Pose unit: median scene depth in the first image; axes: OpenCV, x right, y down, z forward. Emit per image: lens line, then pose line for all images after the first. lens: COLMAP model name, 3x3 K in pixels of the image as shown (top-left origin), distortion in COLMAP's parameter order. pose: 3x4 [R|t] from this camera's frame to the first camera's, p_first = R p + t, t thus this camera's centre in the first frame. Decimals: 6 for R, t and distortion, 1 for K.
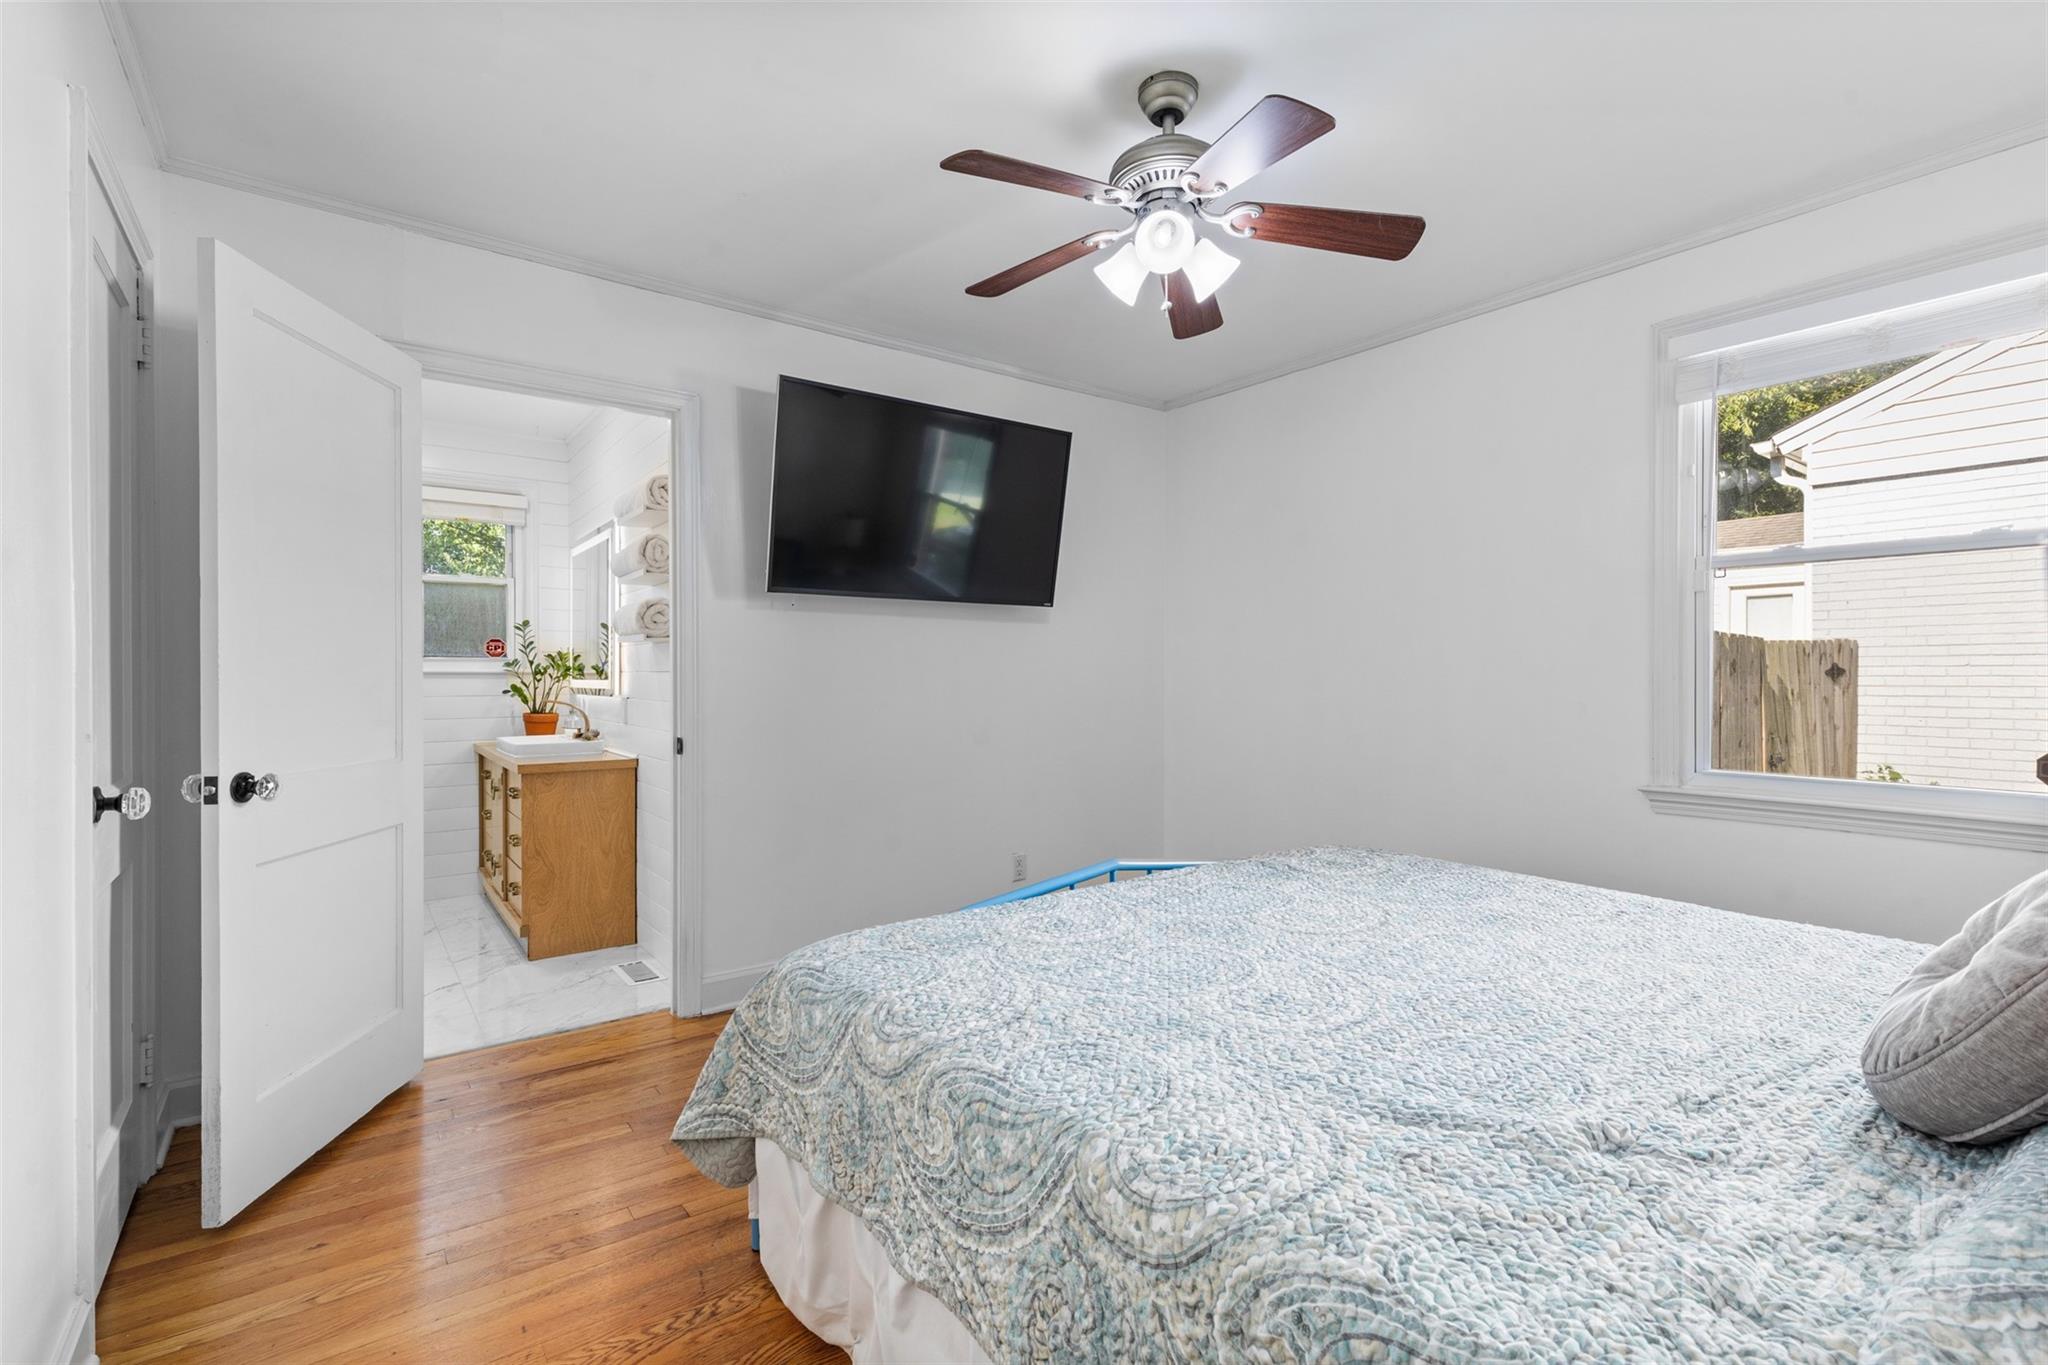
lens RADIAL K [[924.4, 0, 1024.8], [0, 924.4, 674.9], [0, 0, 1]] dist [0.003571, 0.000690]
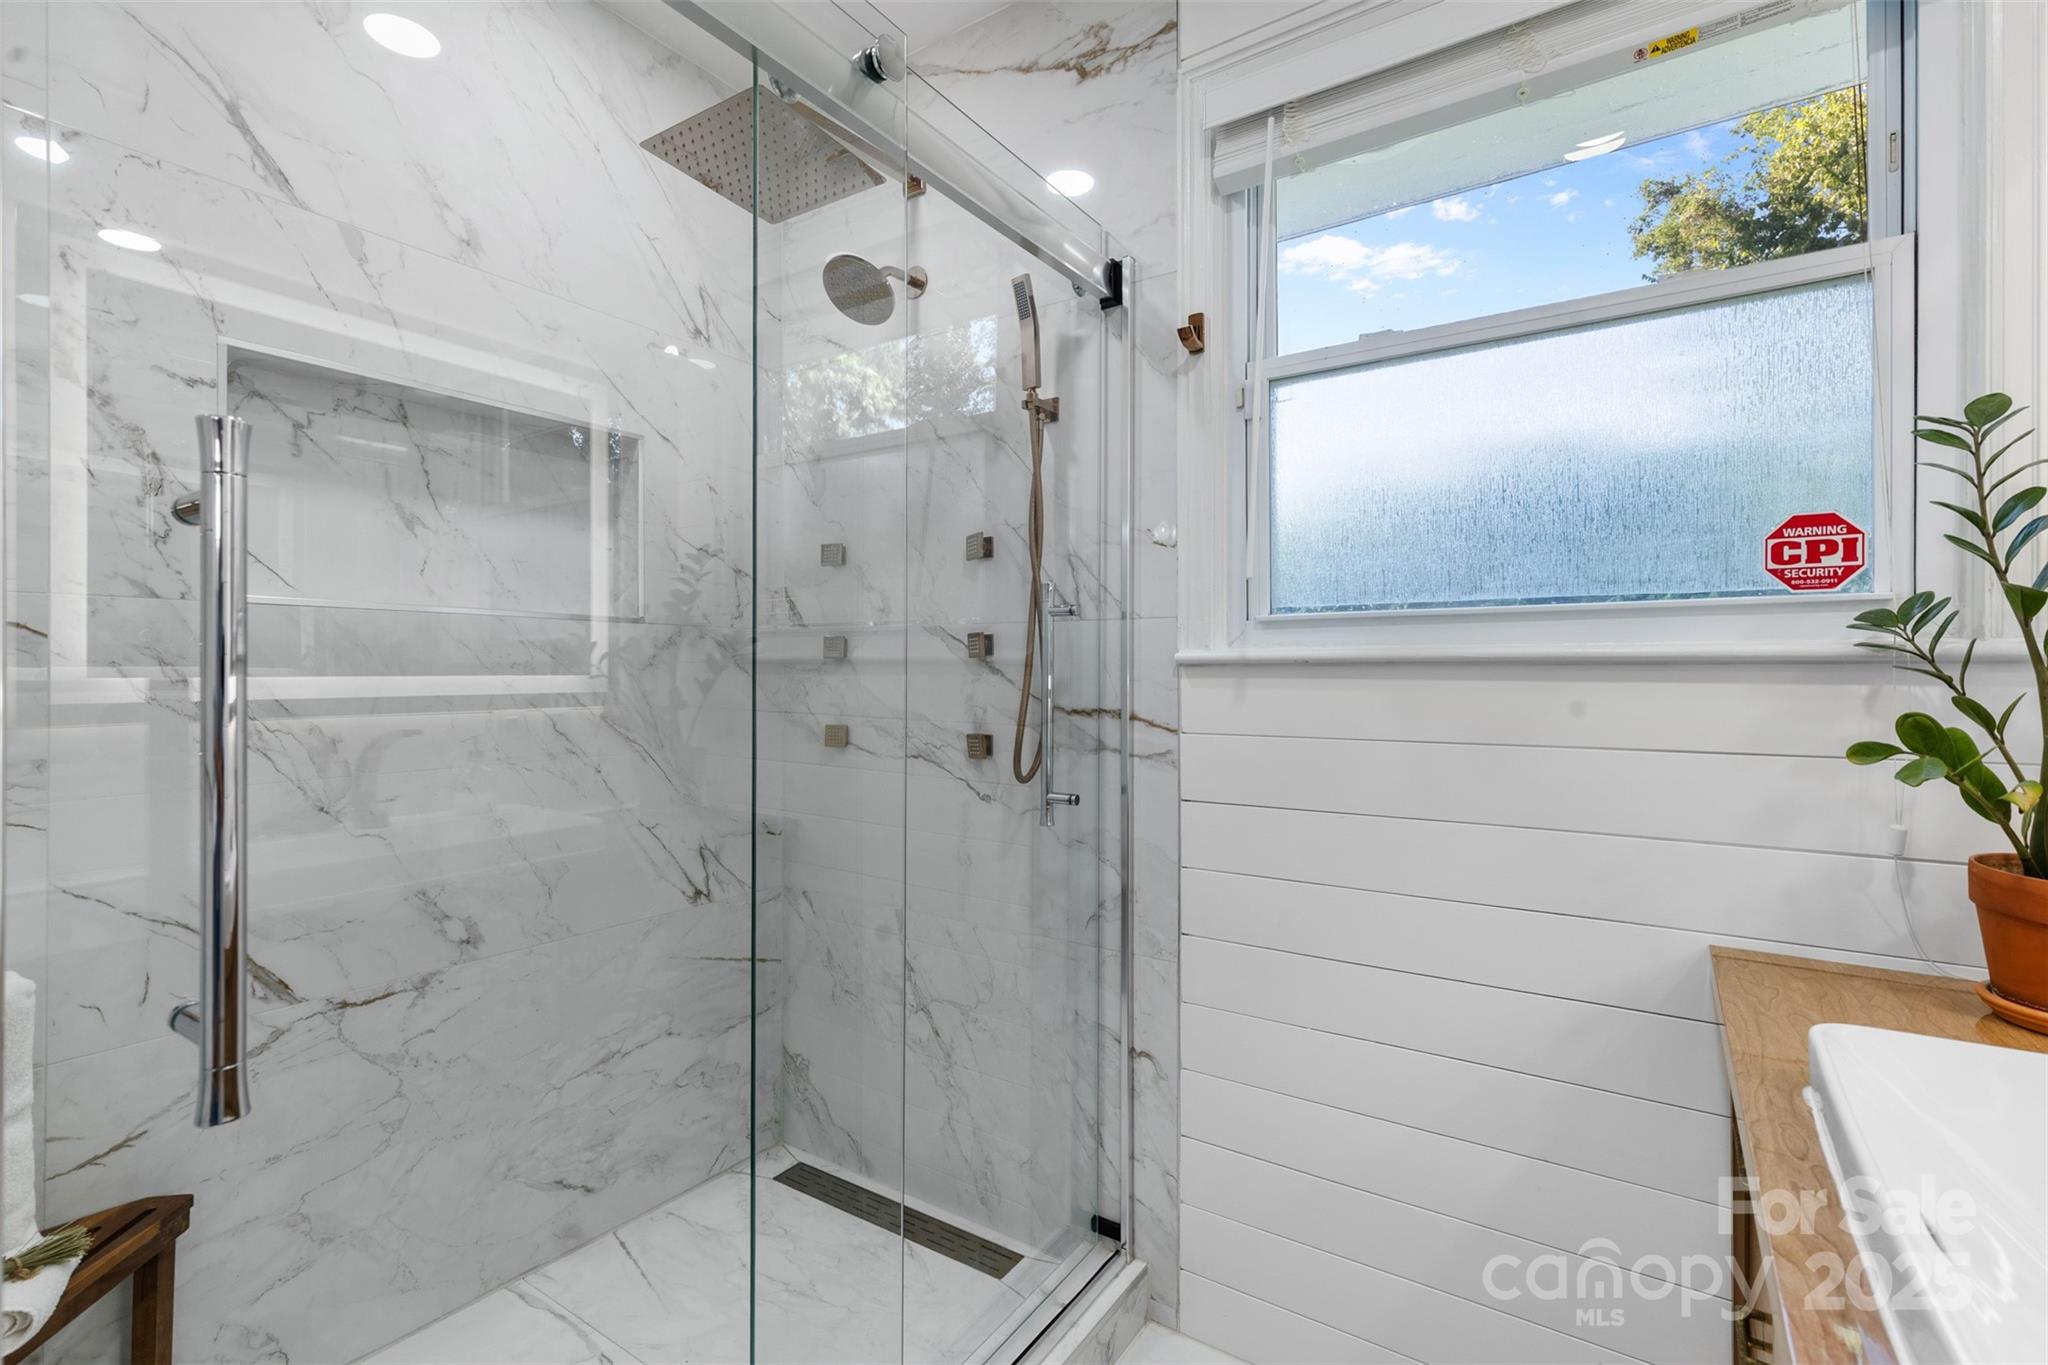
lens RADIAL K [[924.4, 0, 1023.0], [0, 924.4, 671.6], [0, 0, 1]] dist [0.003571, 0.000690]
pose [[0.322106, 0.006697, -0.946680, -0.416421], [0.001443, 0.999970, 0.007564, -0.000507], [0.946703, -0.003802, 0.322087, 0.738855]]
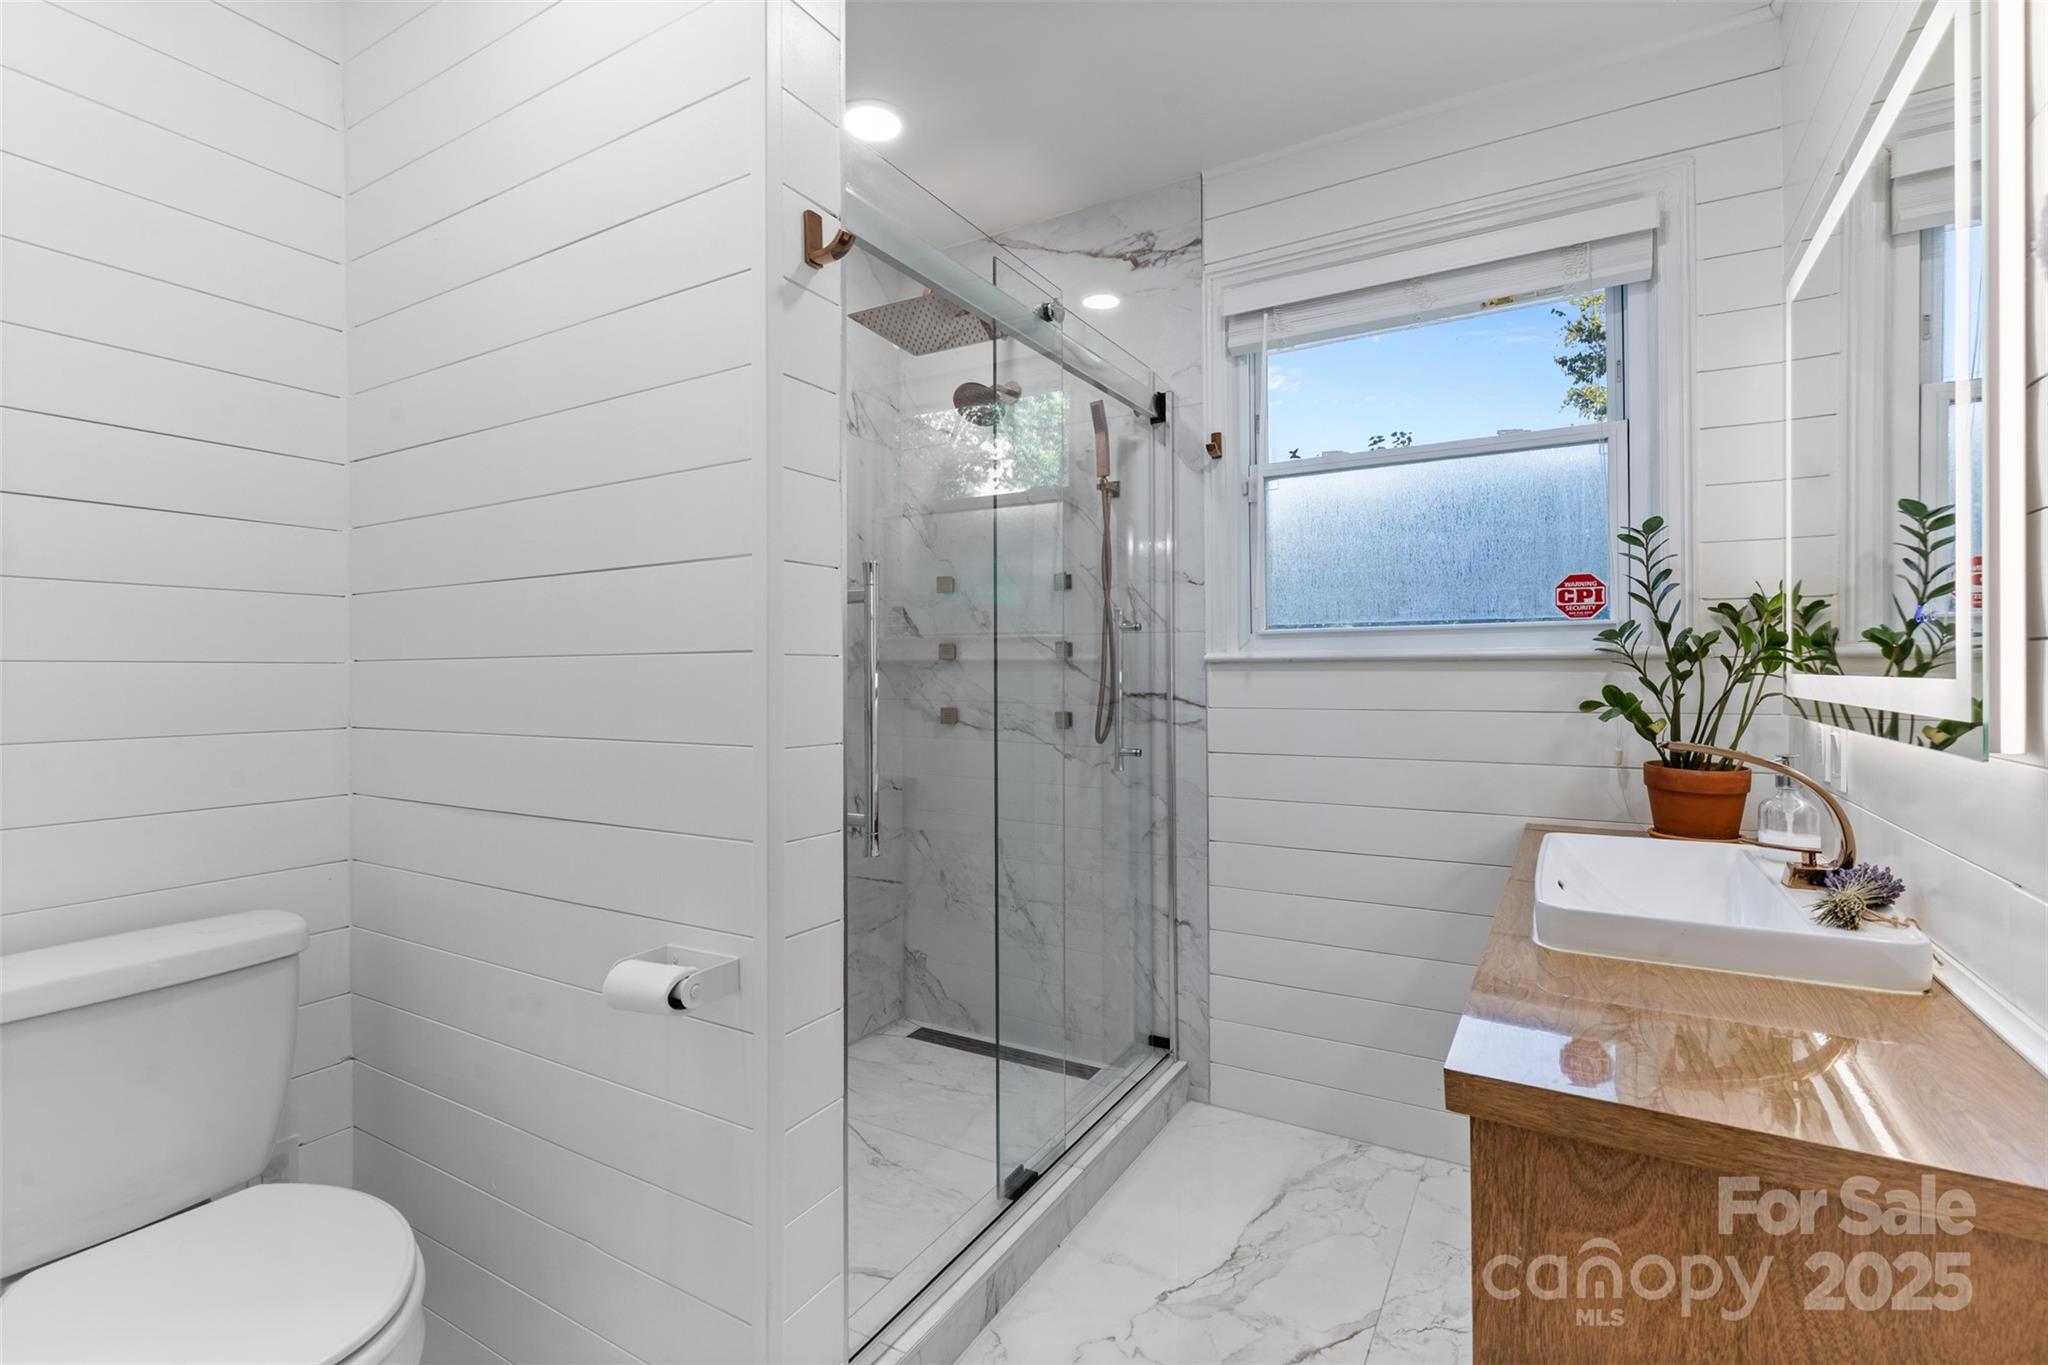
lens RADIAL K [[924.4, 0, 1032.6], [0, 924.4, 662.2], [0, 0, 1]] dist [0.003571, 0.000690]
pose [[0.384134, -0.003962, -0.923269, -0.287005], [0.006924, 0.999975, -0.001410, -0.000519], [0.923251, -0.005852, 0.384152, 0.620416]]
